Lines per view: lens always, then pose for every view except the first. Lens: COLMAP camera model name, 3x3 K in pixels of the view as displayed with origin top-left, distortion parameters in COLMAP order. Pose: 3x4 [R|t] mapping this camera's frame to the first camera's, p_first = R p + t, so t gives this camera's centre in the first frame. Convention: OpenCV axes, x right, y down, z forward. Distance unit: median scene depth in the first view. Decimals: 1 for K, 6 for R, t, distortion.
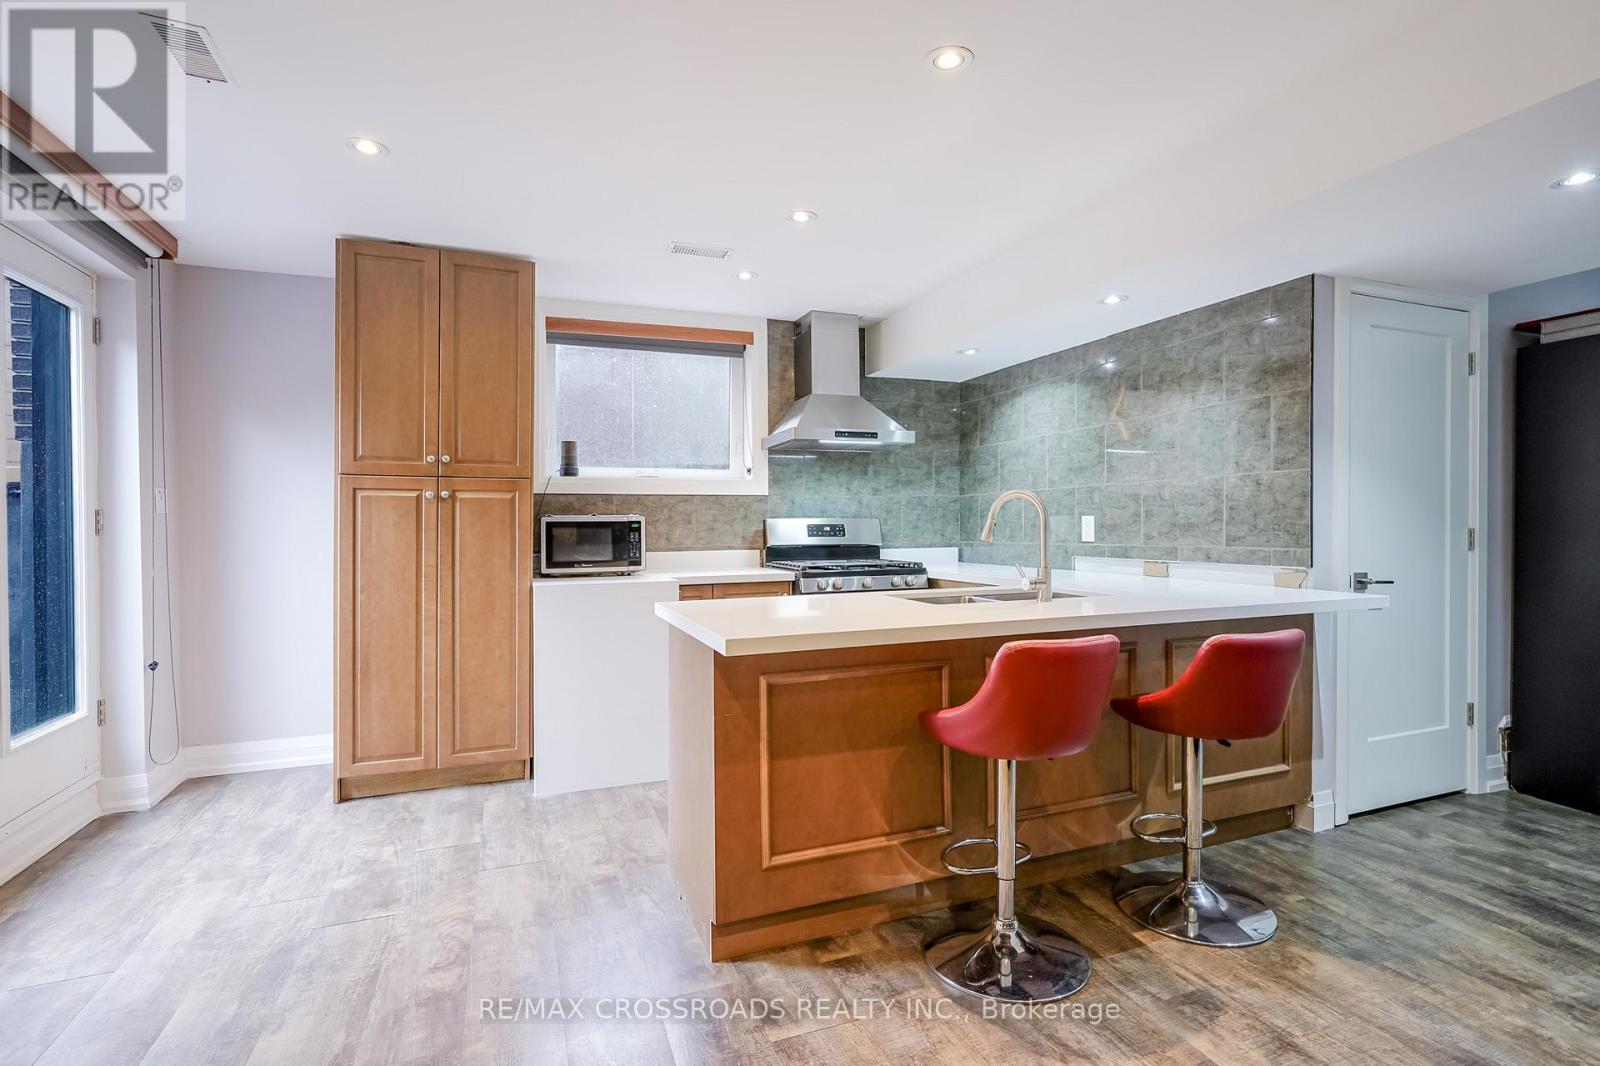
lens RADIAL K [[773.2, 0, 811.1], [0, 773.2, 520.2], [0, 0, 1]] dist [0.002621, 0.002635]
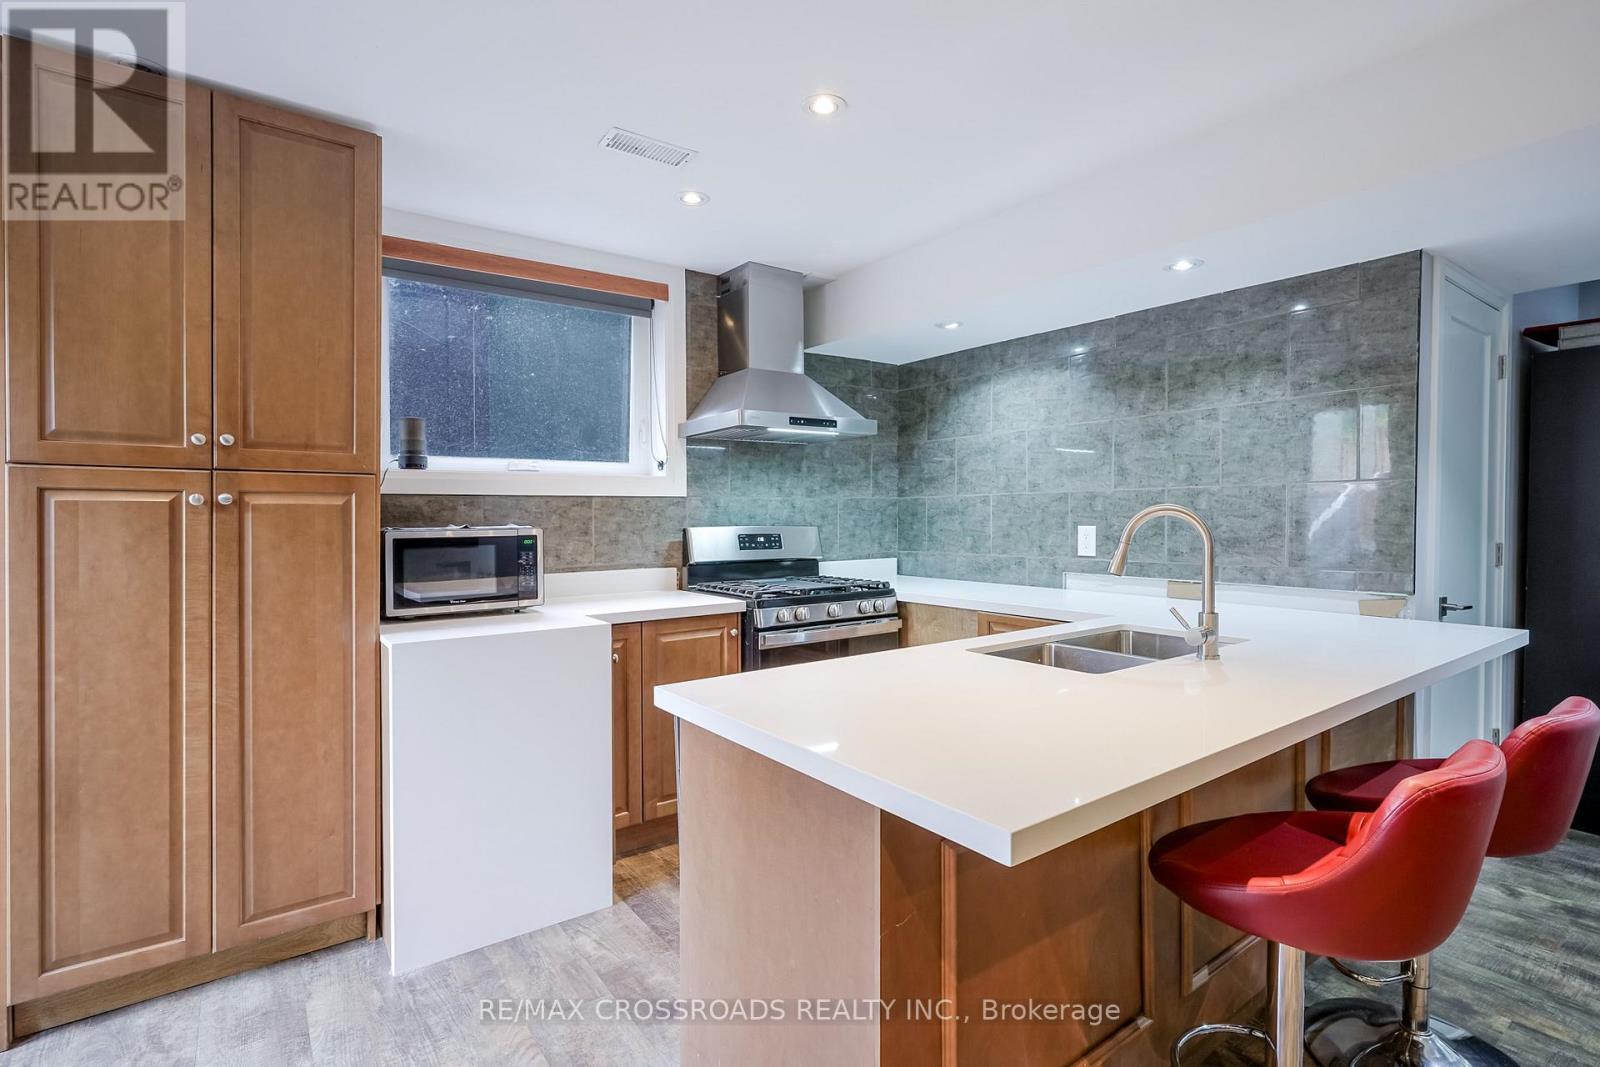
lens RADIAL K [[773.2, 0, 811.1], [0, 773.2, 520.7], [0, 0, 1]] dist [0.002621, 0.002635]
pose [[0.966001, -0.000842, 0.258538, -0.167949], [-0.002404, 0.999922, 0.012236, -0.022289], [-0.258529, -0.012442, 0.965924, 0.266070]]
